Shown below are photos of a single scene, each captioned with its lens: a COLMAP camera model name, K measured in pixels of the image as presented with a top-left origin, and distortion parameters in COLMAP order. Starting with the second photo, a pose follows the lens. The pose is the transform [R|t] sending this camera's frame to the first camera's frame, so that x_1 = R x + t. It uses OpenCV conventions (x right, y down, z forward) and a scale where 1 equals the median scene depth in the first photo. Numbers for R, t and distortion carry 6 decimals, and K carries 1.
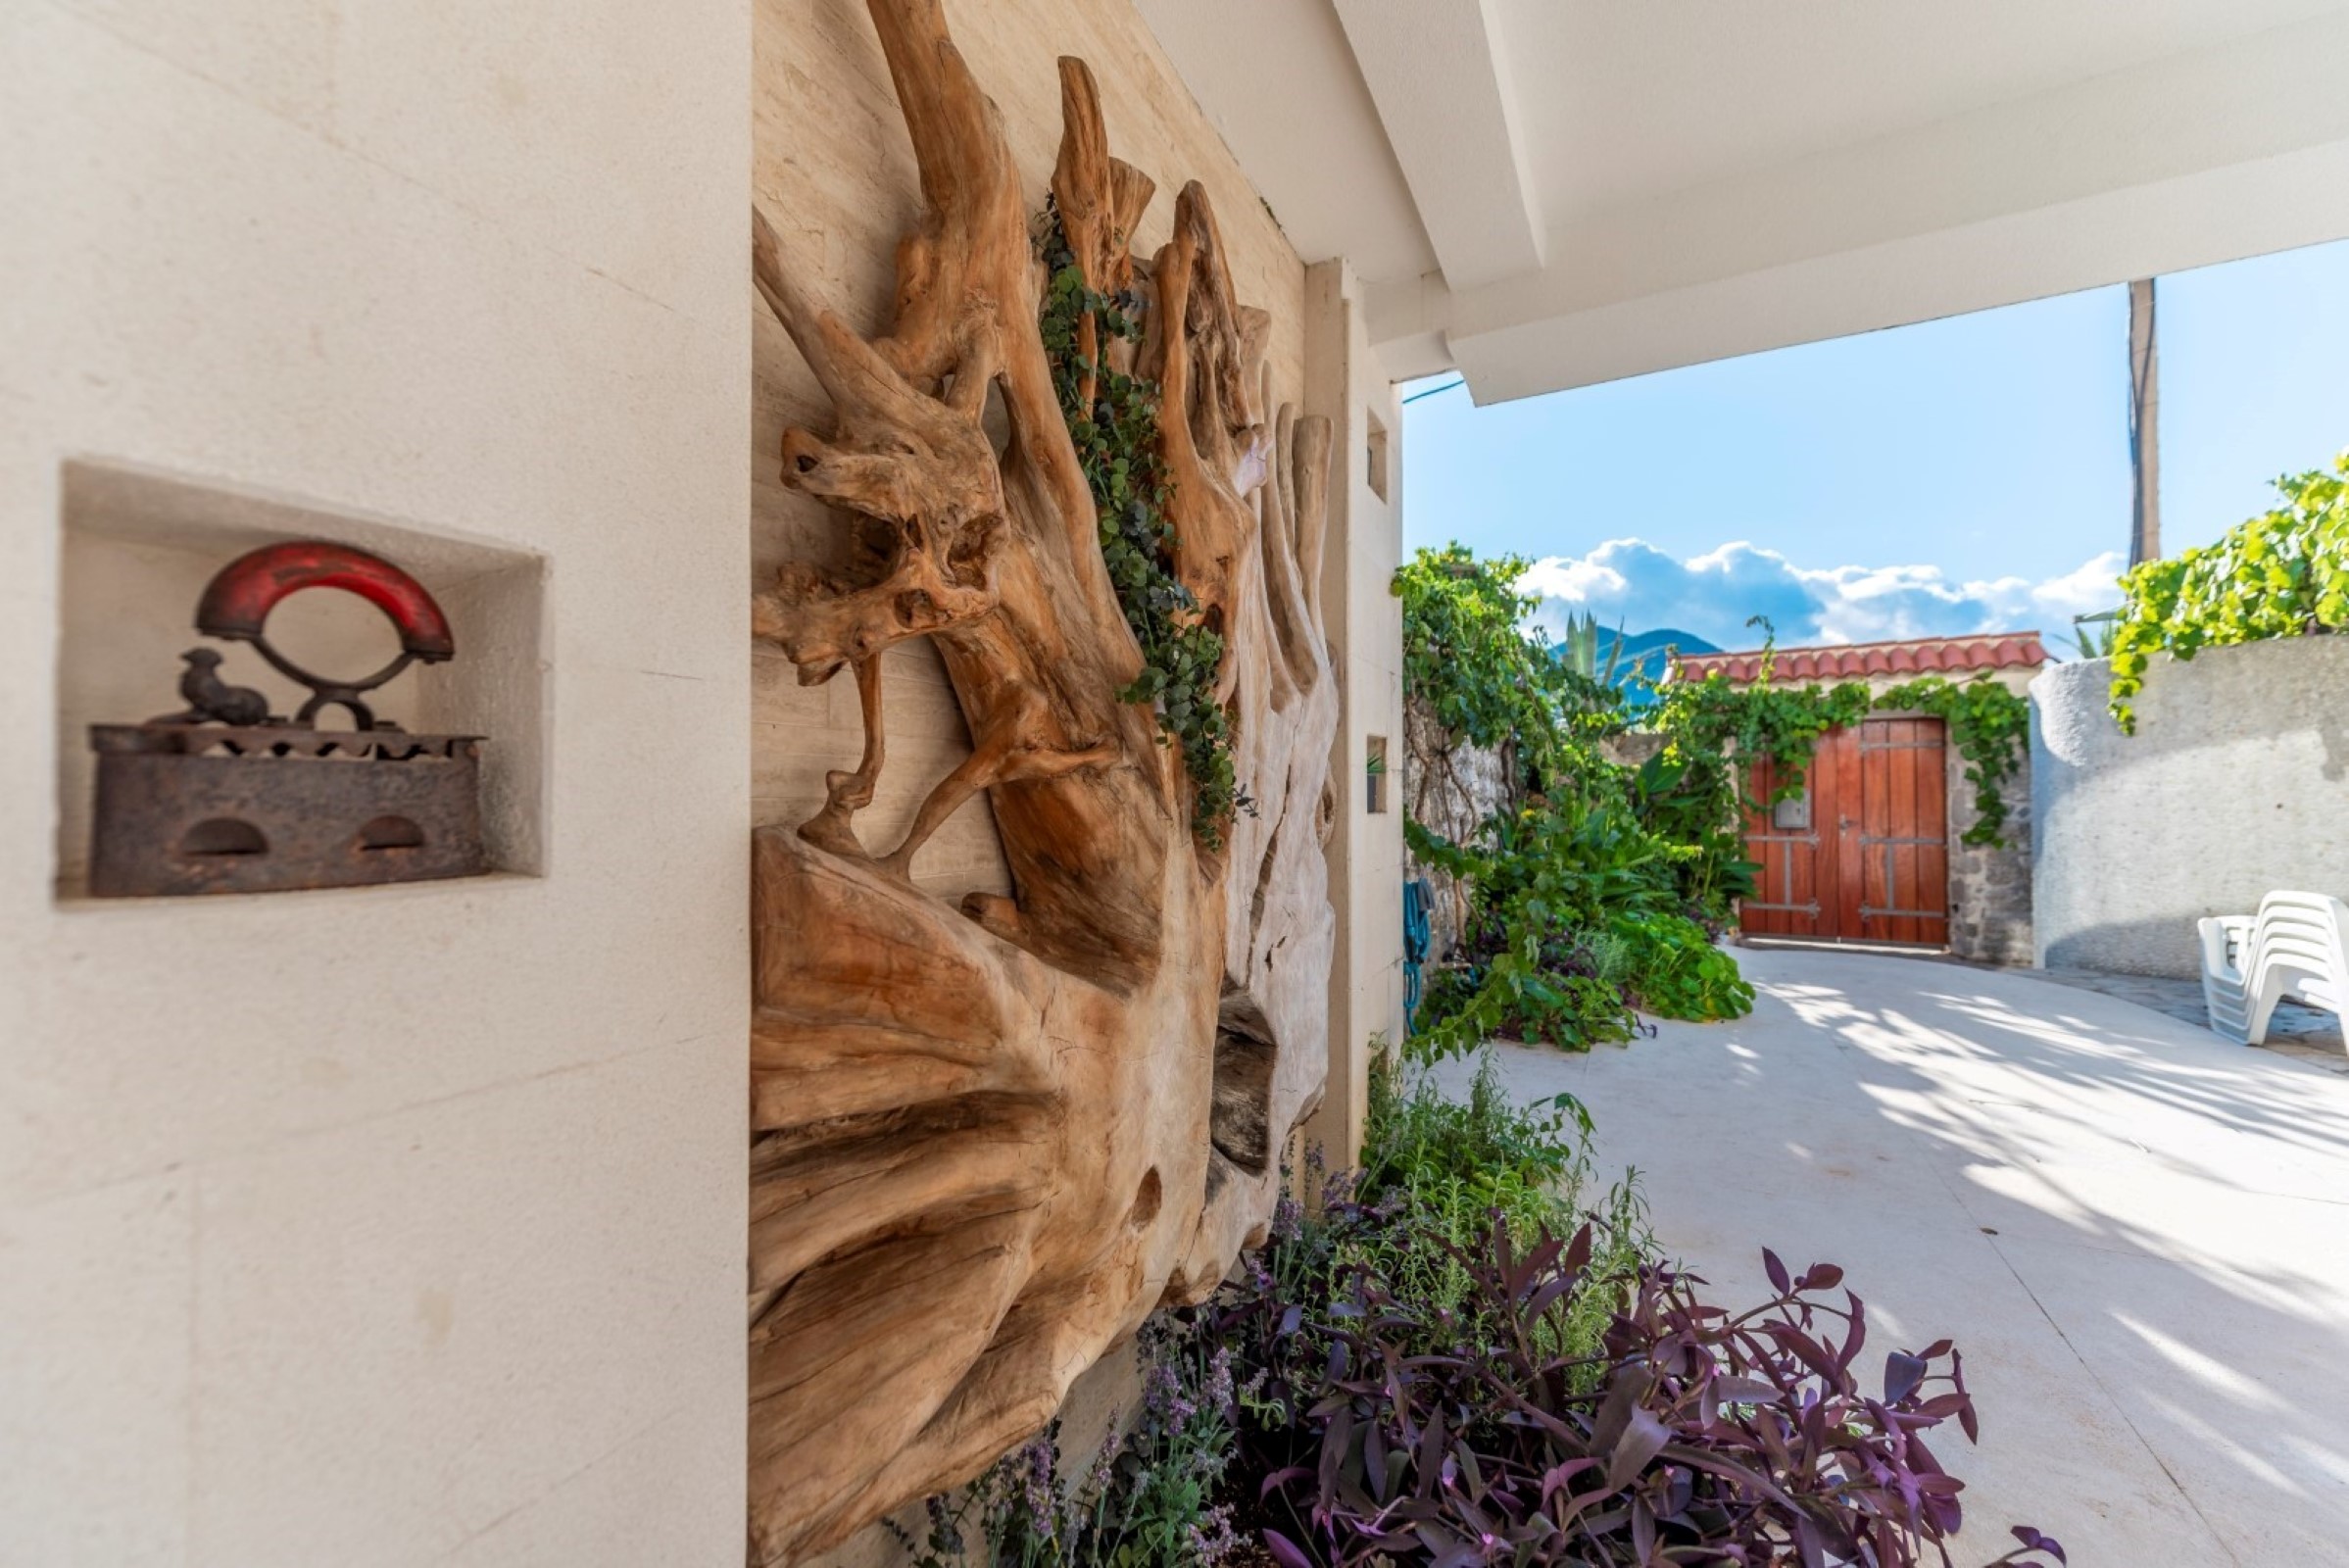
lens RADIAL K [[914.3, 0, 1188.3], [0, 914.3, 788.5], [0, 0, 1]] dist [0.018641, -0.006541]
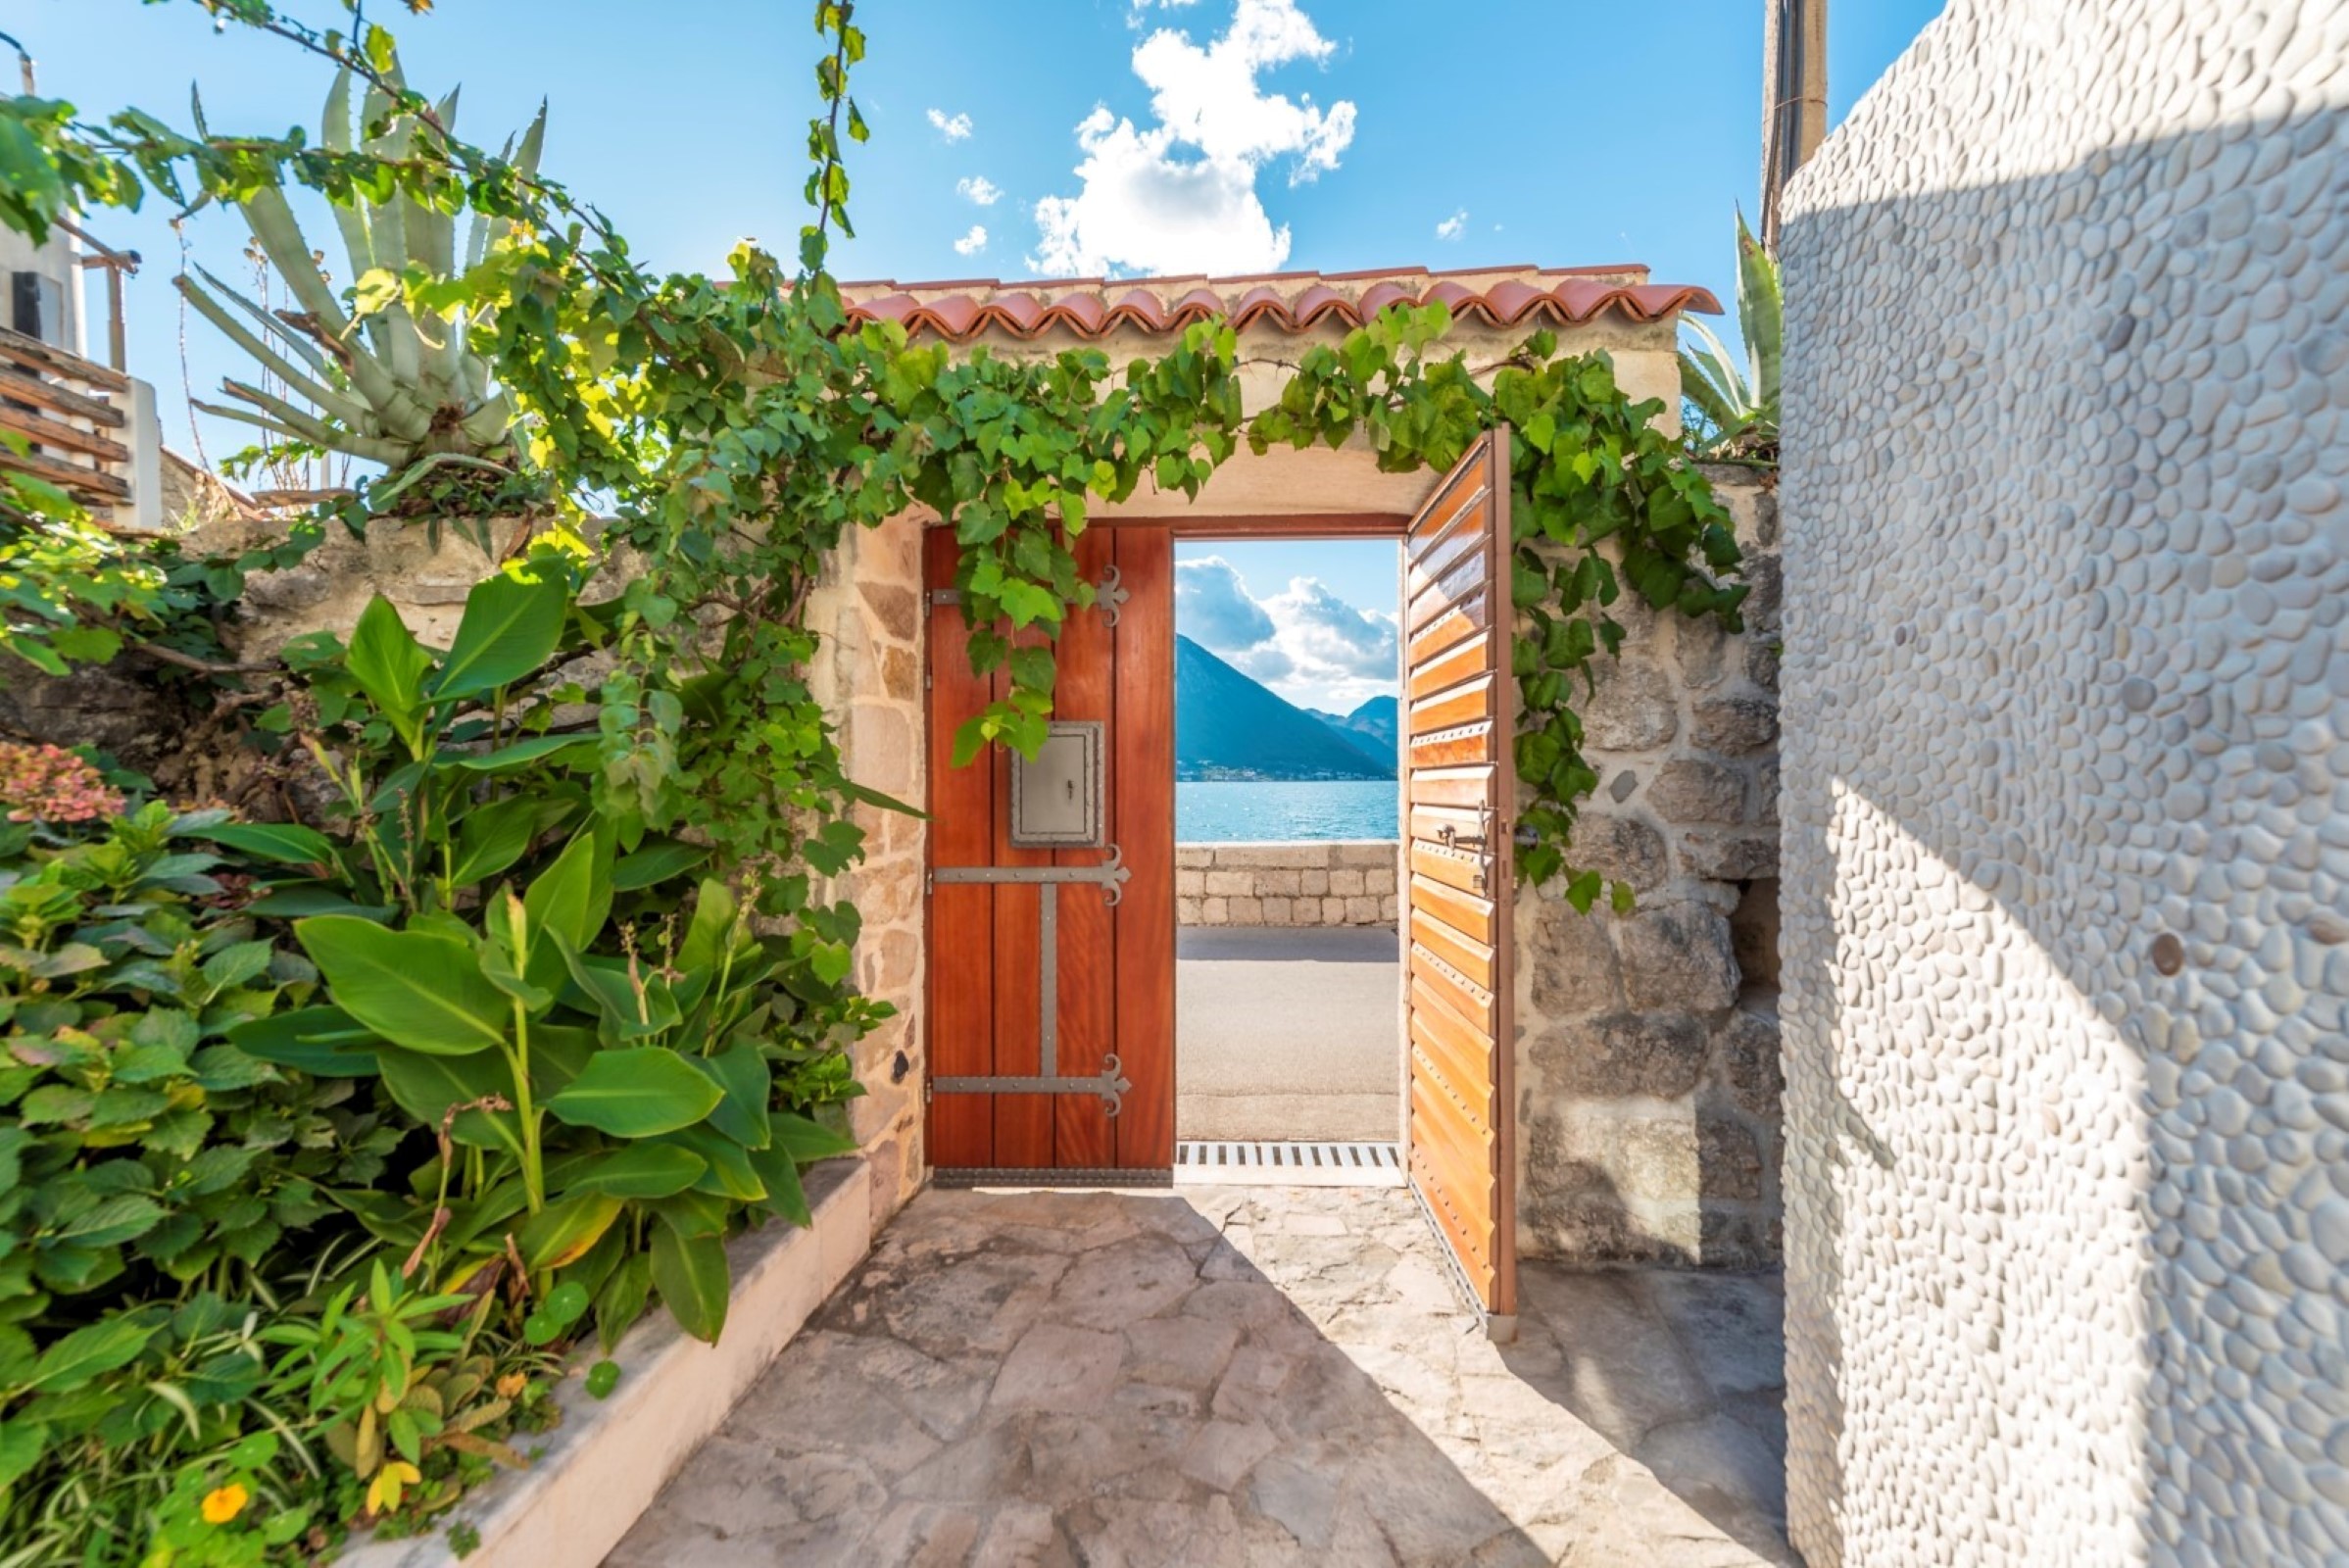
lens RADIAL K [[940.1, 0, 1190.5], [0, 940.1, 791.1], [0, 0, 1]] dist [0.019977, -0.007071]
pose [[0.875399, -0.007286, 0.483346, 0.877449], [-0.002565, 0.999802, 0.019717, 0.029495], [-0.483394, -0.018500, 0.875207, 1.123943]]
